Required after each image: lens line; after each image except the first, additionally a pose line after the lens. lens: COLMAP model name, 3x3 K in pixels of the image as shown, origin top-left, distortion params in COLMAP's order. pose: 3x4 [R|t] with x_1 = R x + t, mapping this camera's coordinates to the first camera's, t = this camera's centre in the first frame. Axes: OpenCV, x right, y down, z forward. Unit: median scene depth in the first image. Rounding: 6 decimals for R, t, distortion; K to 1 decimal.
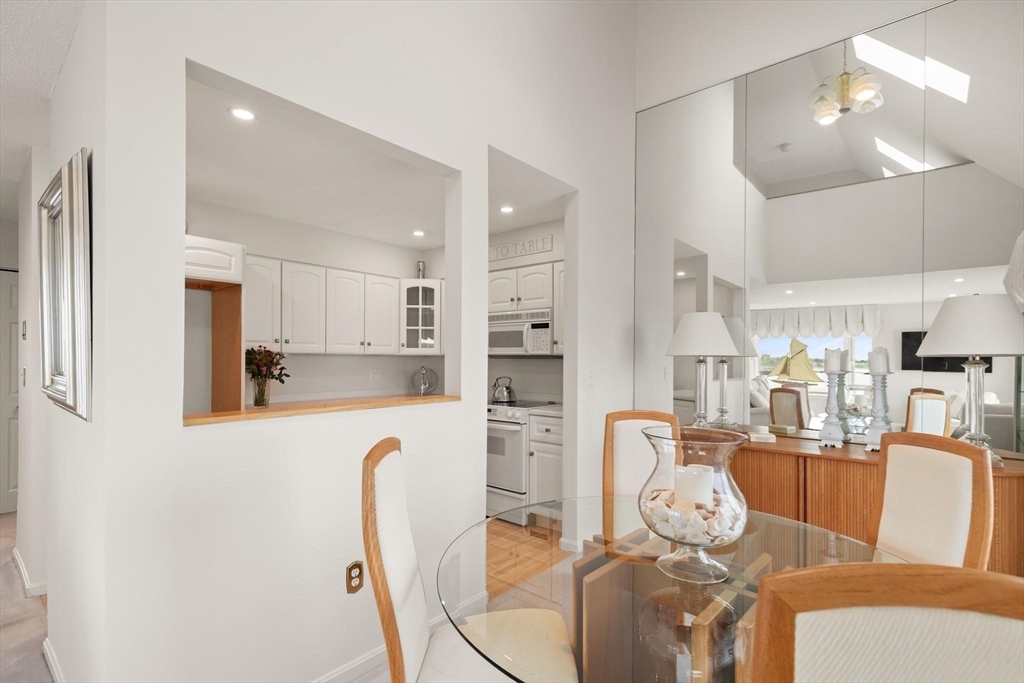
lens RADIAL K [[472.8, 0, 510.4], [0, 472.8, 355.8], [0, 0, 1]] dist [0.011825, -0.003953]
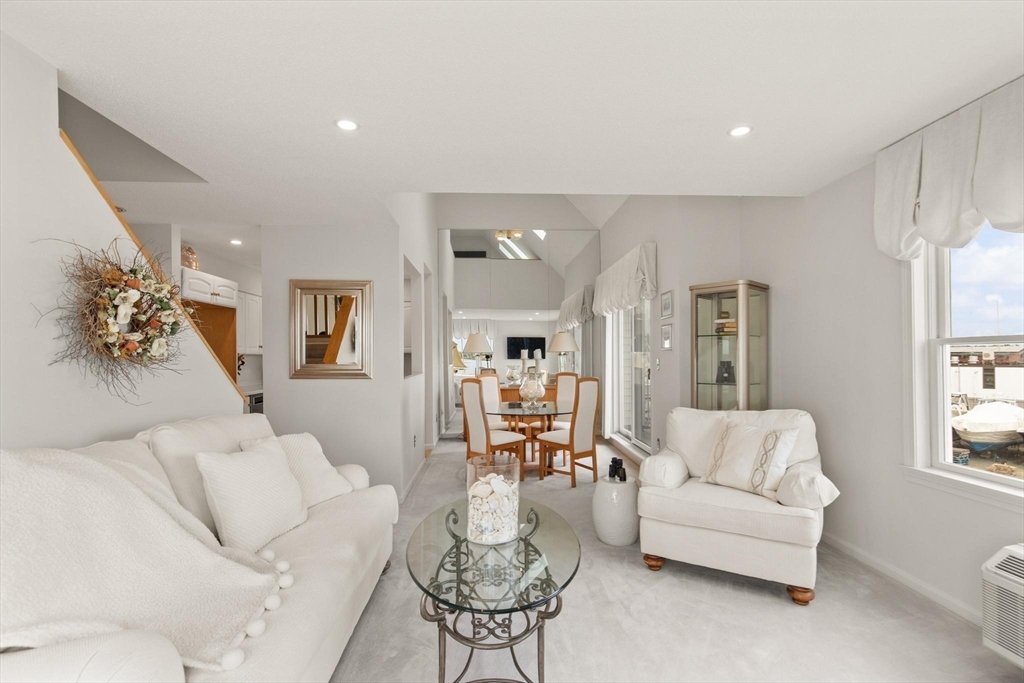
lens RADIAL K [[472.8, 0, 516.4], [0, 472.8, 355.5], [0, 0, 1]] dist [0.011825, -0.003953]
pose [[0.710207, -0.014854, 0.703836, -0.769706], [0.011483, 0.999889, 0.009516, -0.006037], [-0.703899, 0.001324, 0.710299, -0.527576]]
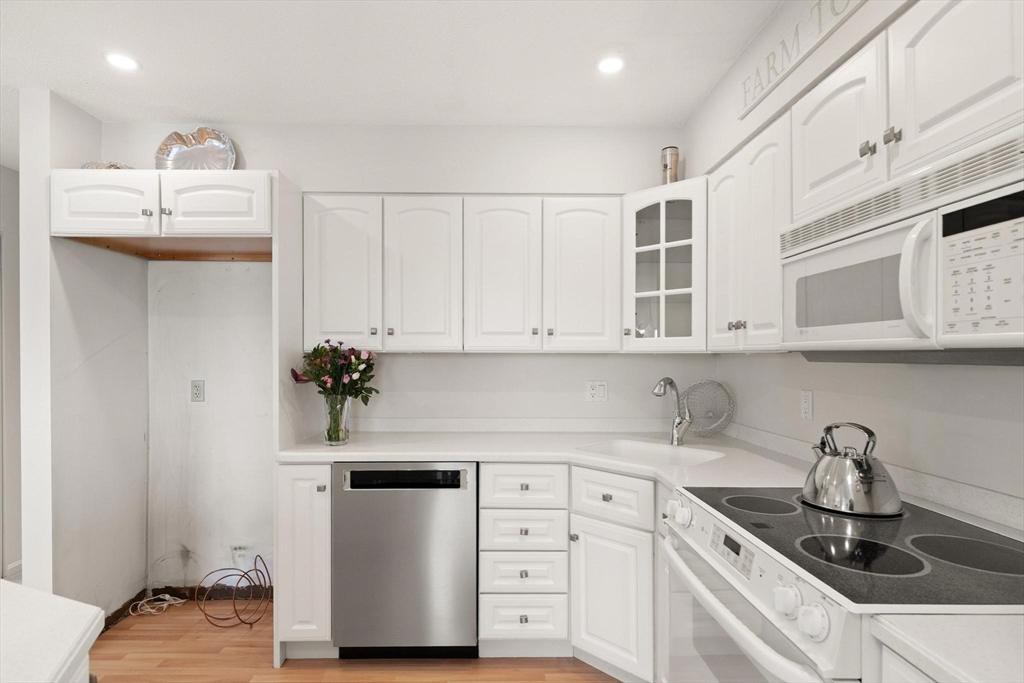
lens RADIAL K [[519.6, 0, 492.5], [0, 519.6, 357.3], [0, 0, 1]] dist [0.001806, -0.000060]
pose [[0.658122, -0.002988, -0.752906, 0.086538], [0.006906, 0.999974, 0.002068, 0.000482], [0.752880, -0.006561, 0.658125, 0.627918]]
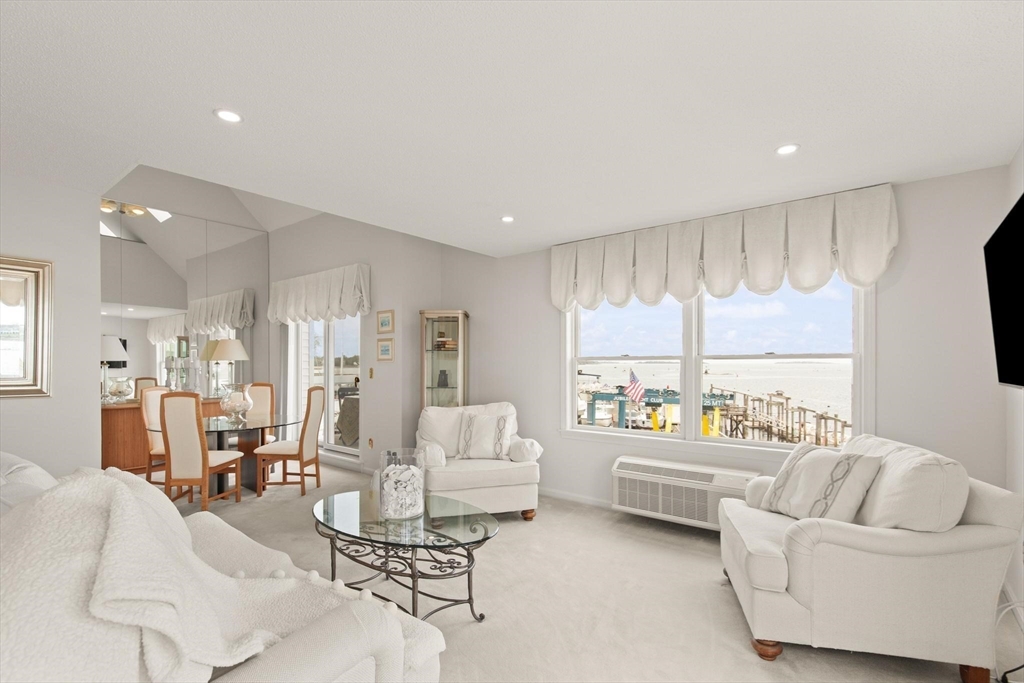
lens RADIAL K [[472.8, 0, 521.0], [0, 472.8, 363.7], [0, 0, 1]] dist [0.011825, -0.003953]
pose [[-0.055530, -0.013441, 0.998367, -1.035488], [-0.003655, 0.999905, 0.013258, -0.014021], [-0.998450, -0.002913, -0.055574, -0.298135]]
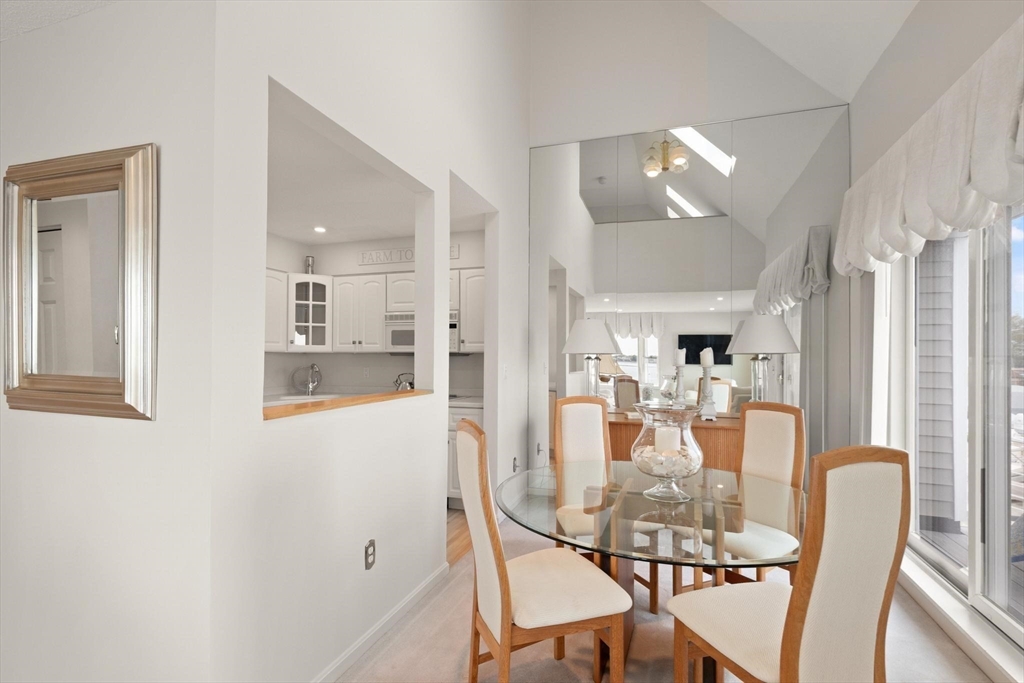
lens RADIAL K [[472.8, 0, 504.6], [0, 472.8, 351.1], [0, 0, 1]] dist [0.011825, -0.003953]
pose [[0.928415, 0.002032, 0.371540, -0.207641], [-0.001236, 0.999996, -0.002380, -0.002530], [-0.371544, 0.001750, 0.928414, -0.066025]]
